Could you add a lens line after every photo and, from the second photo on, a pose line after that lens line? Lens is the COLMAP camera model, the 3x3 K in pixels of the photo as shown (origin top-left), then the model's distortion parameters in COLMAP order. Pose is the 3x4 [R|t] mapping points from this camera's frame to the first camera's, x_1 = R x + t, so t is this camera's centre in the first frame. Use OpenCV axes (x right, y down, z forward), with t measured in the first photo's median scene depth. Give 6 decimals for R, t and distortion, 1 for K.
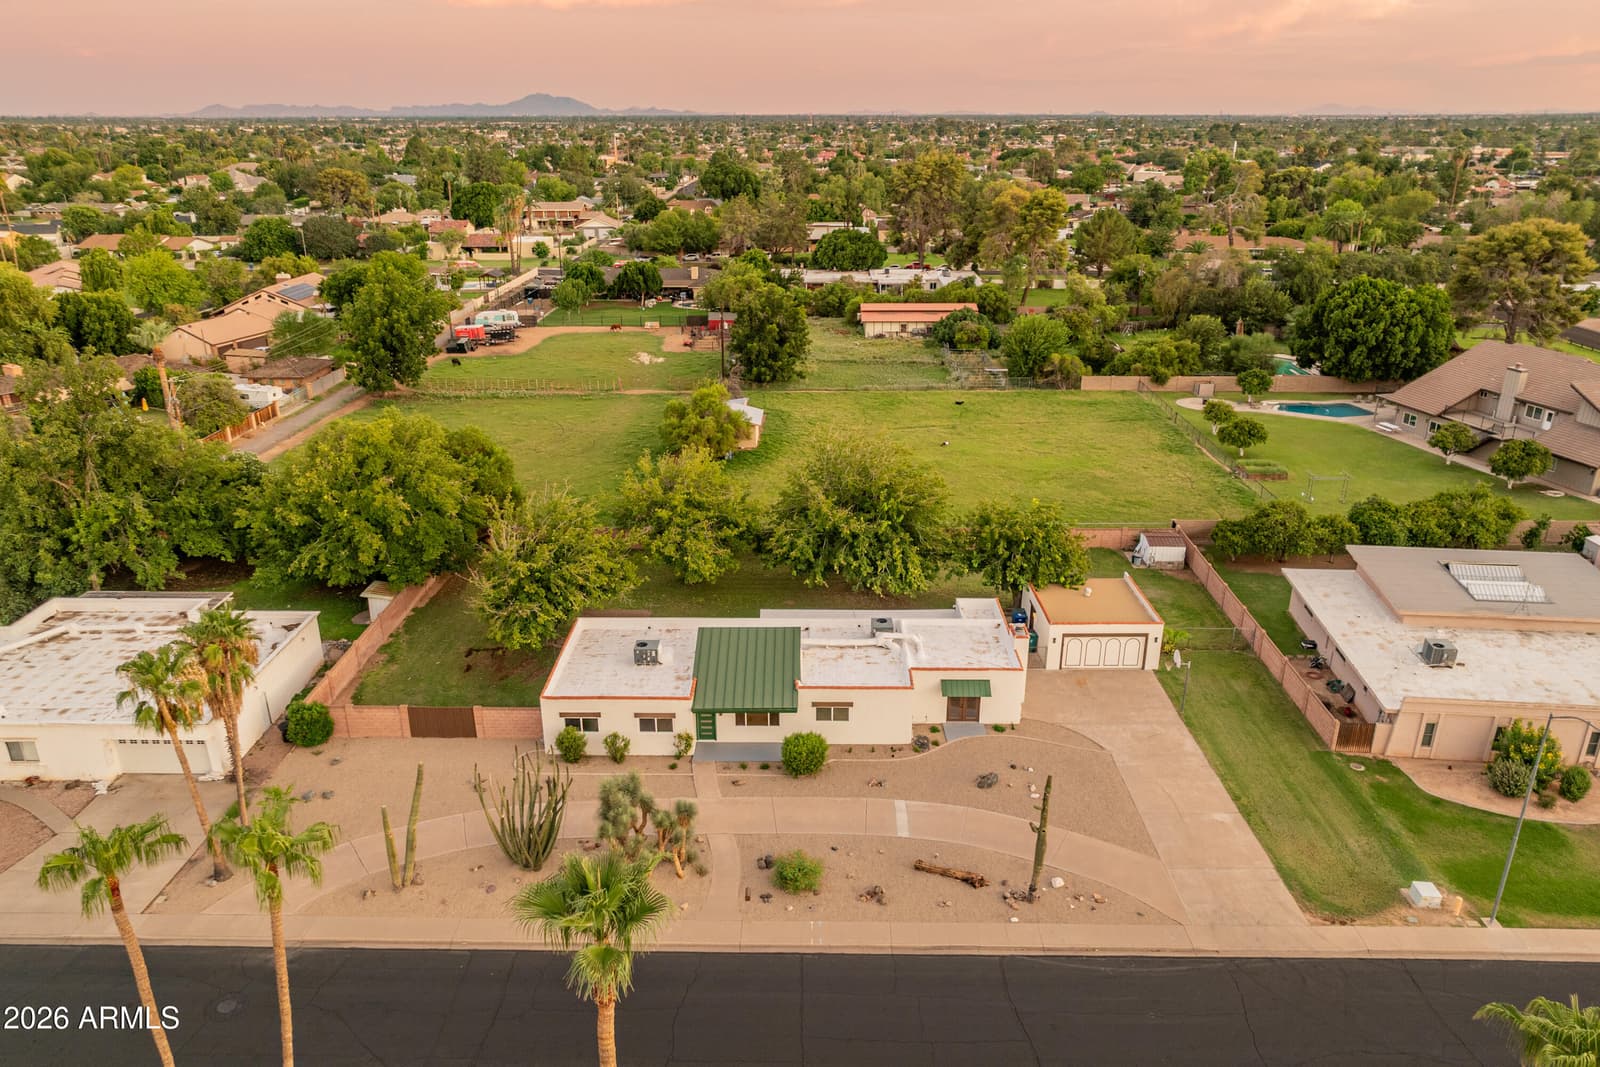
lens RADIAL K [[1115.3, 0, 807.2], [0, 1115.3, 575.4], [0, 0, 1]] dist [-0.007984, 0.005341]
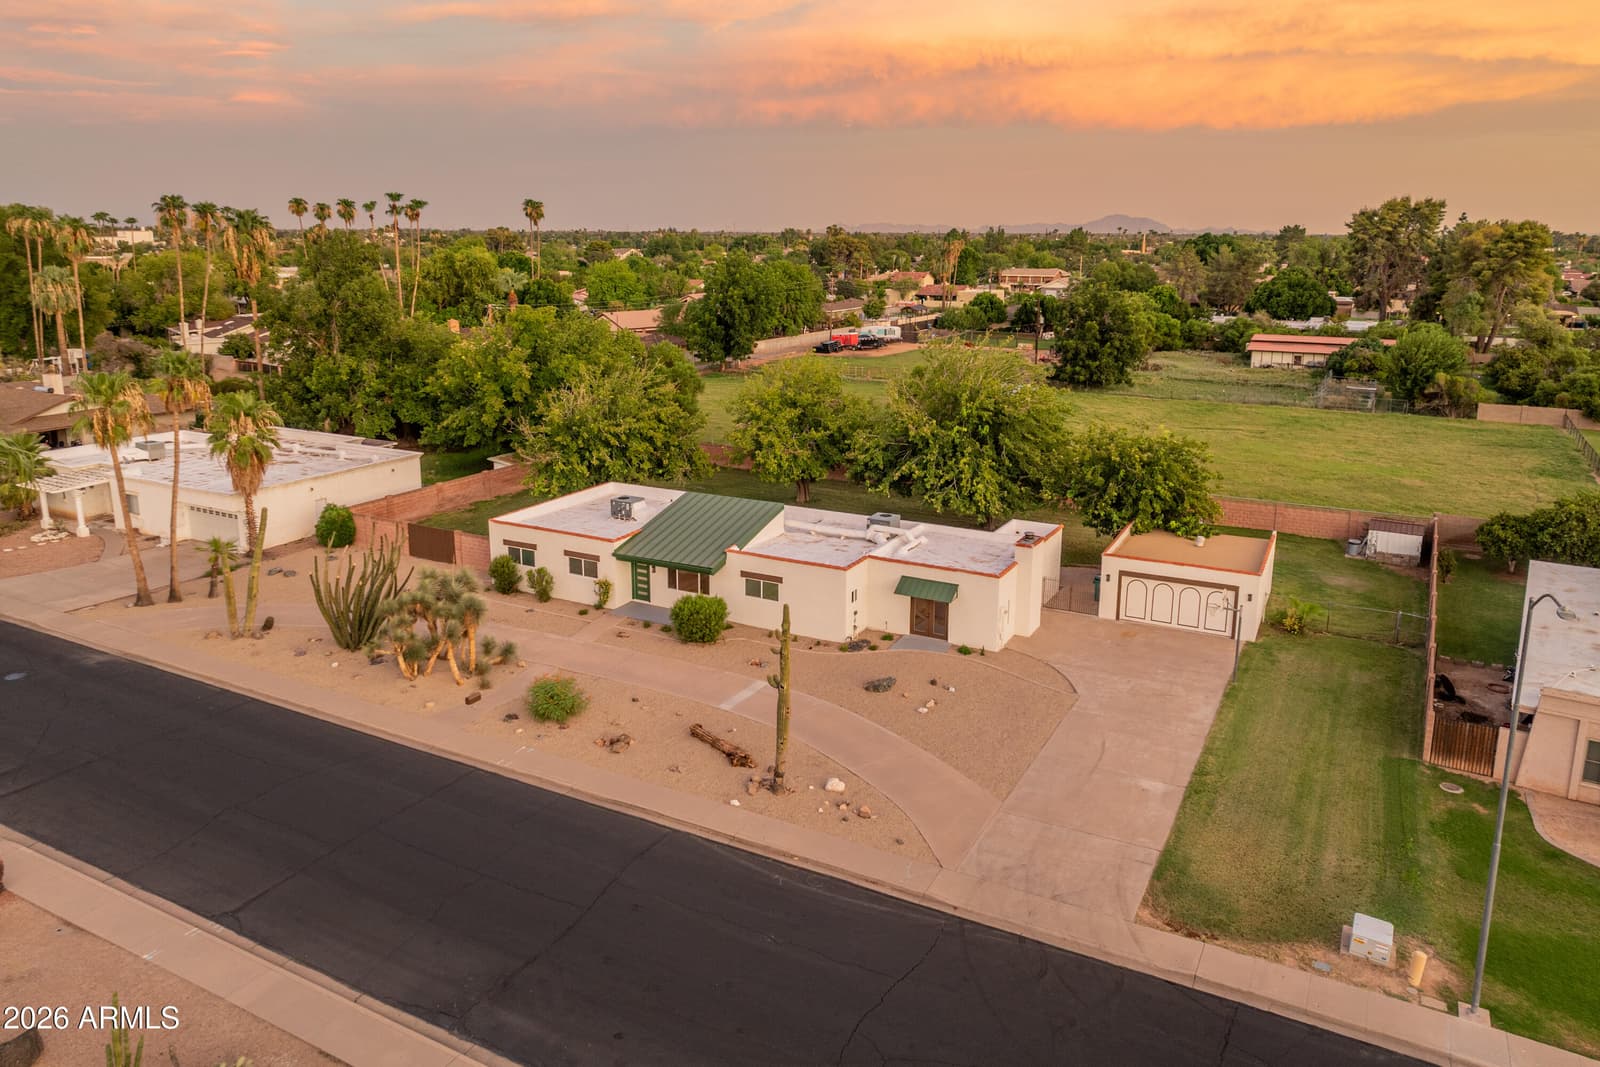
lens RADIAL K [[1115.3, 0, 810.5], [0, 1115.3, 456.2], [0, 0, 1]] dist [-0.007984, 0.005341]
pose [[0.886026, 0.094951, -0.453809, 0.345806], [-0.181226, 0.971859, -0.150487, 0.117779], [0.426750, 0.215577, 0.878300, 0.199338]]
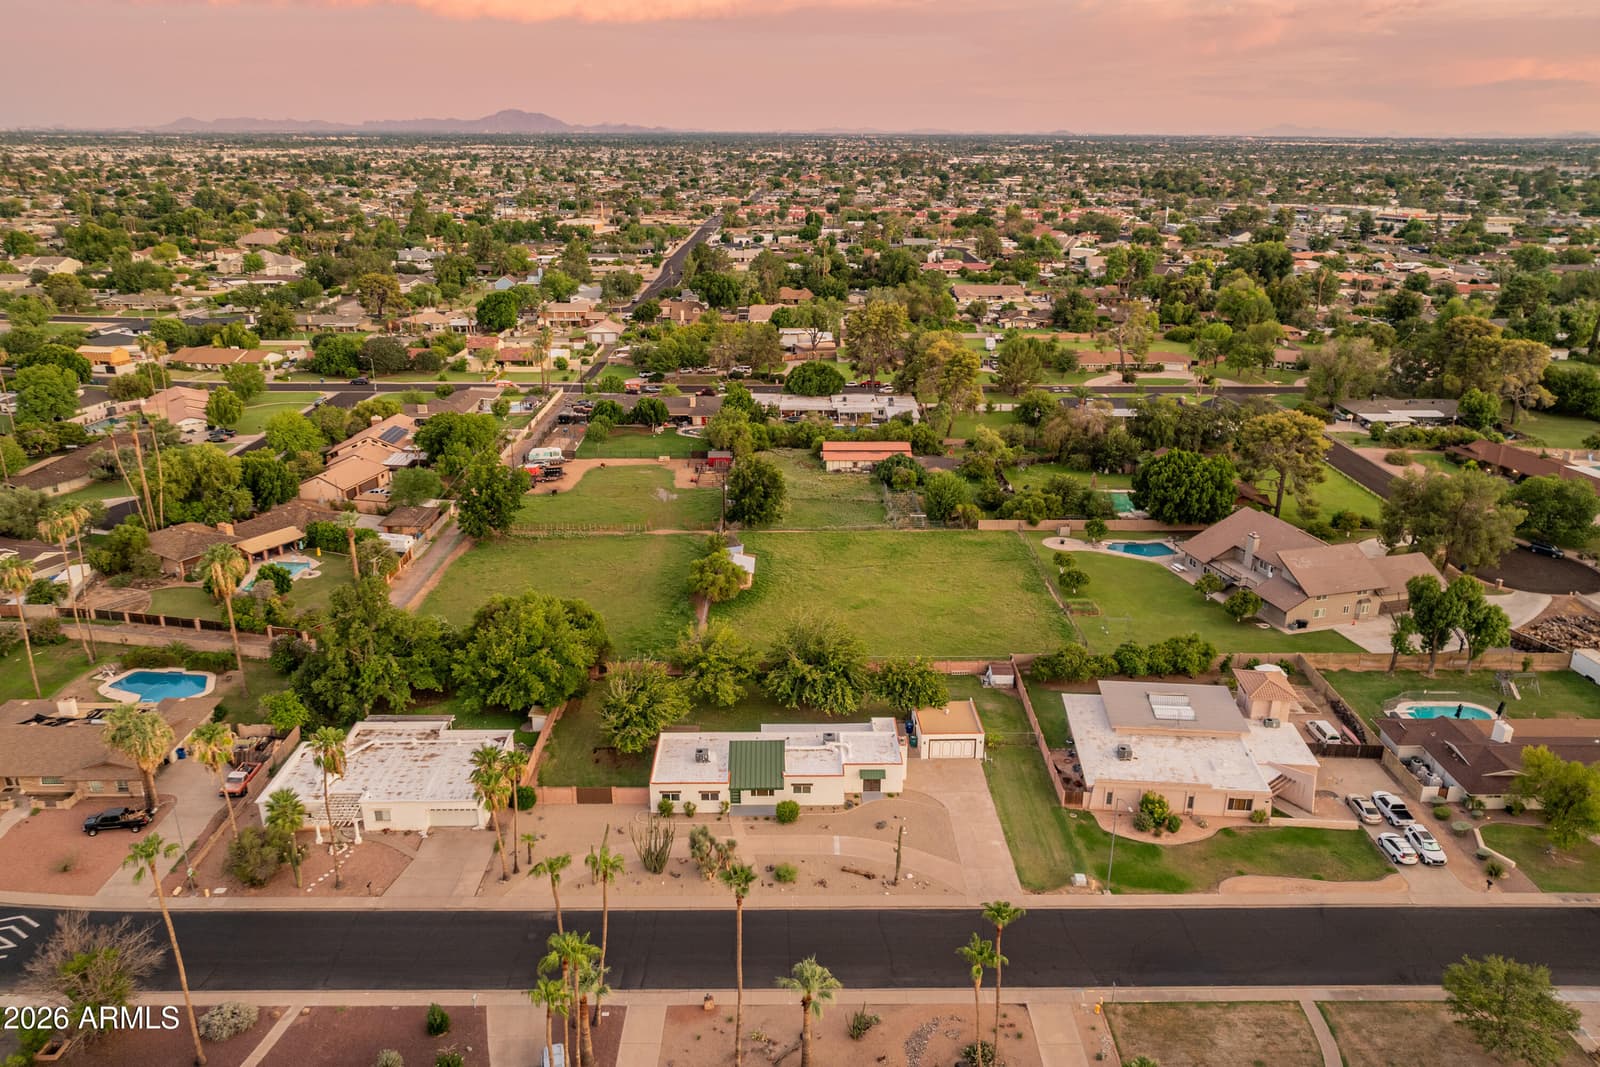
lens RADIAL K [[1115.3, 0, 816.6], [0, 1115.3, 535.0], [0, 0, 1]] dist [-0.007984, 0.005341]
pose [[0.999390, -0.002430, 0.034834, -0.014315], [0.003973, 0.999010, -0.044304, -0.181056], [-0.034692, 0.044416, 0.998411, -0.738804]]
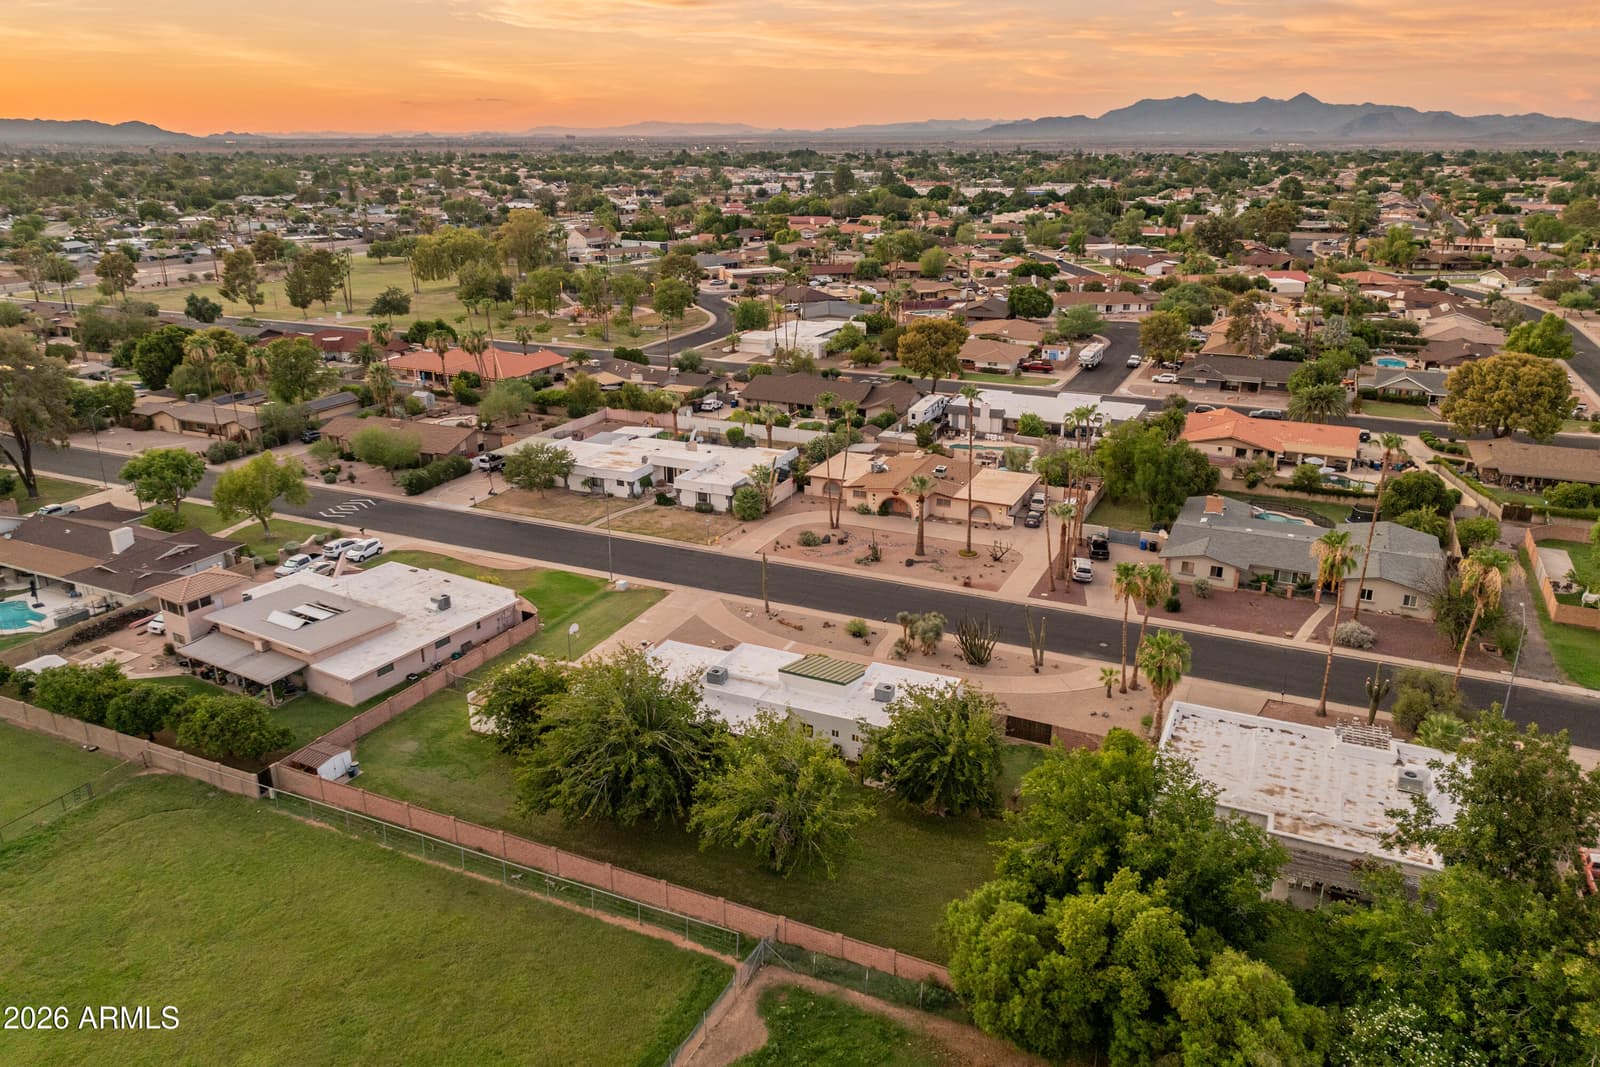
lens RADIAL K [[1115.3, 0, 811.8], [0, 1115.3, 521.0], [0, 0, 1]] dist [-0.007984, 0.005341]
pose [[-0.913720, -0.133016, 0.383956, -0.476827], [0.155474, 0.758560, 0.632783, -0.833880], [-0.375424, 0.637882, -0.672431, 1.542168]]
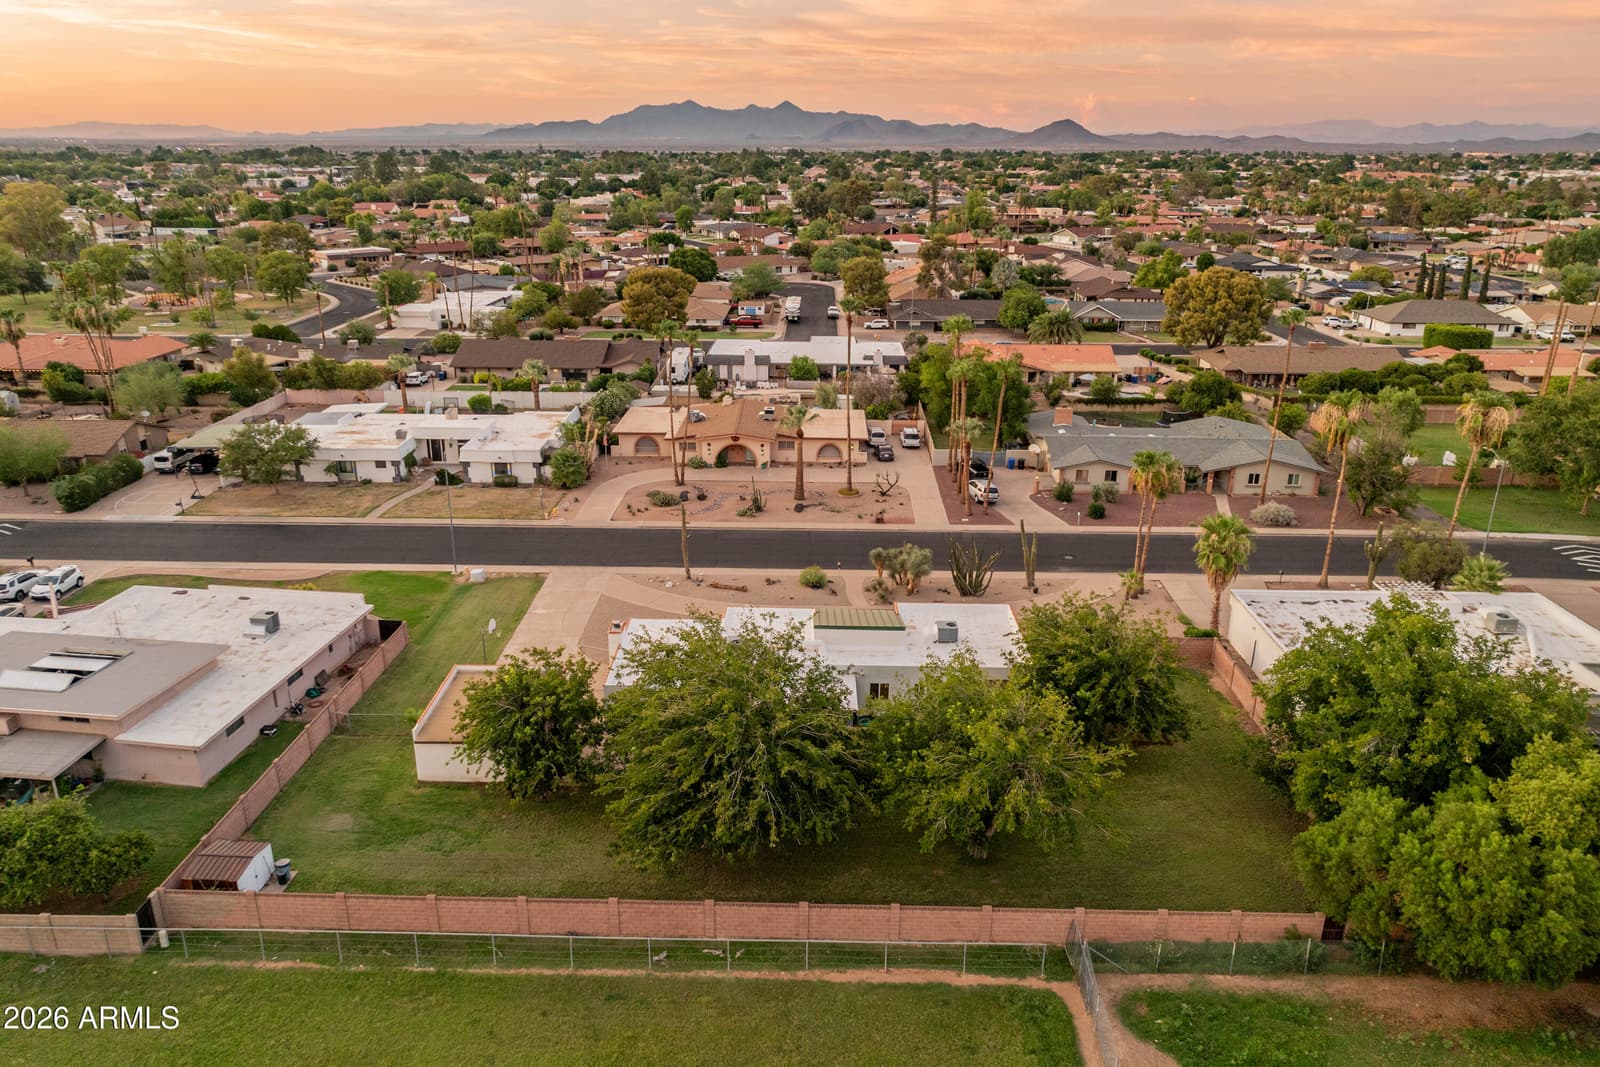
lens RADIAL K [[1115.3, 0, 797.3], [0, 1115.3, 538.8], [0, 0, 1]] dist [-0.007984, 0.005341]
pose [[-0.999828, -0.012102, 0.014057, -0.003093], [0.000452, 0.741702, 0.670729, -0.649421], [-0.018544, 0.670620, -0.741569, 1.504083]]
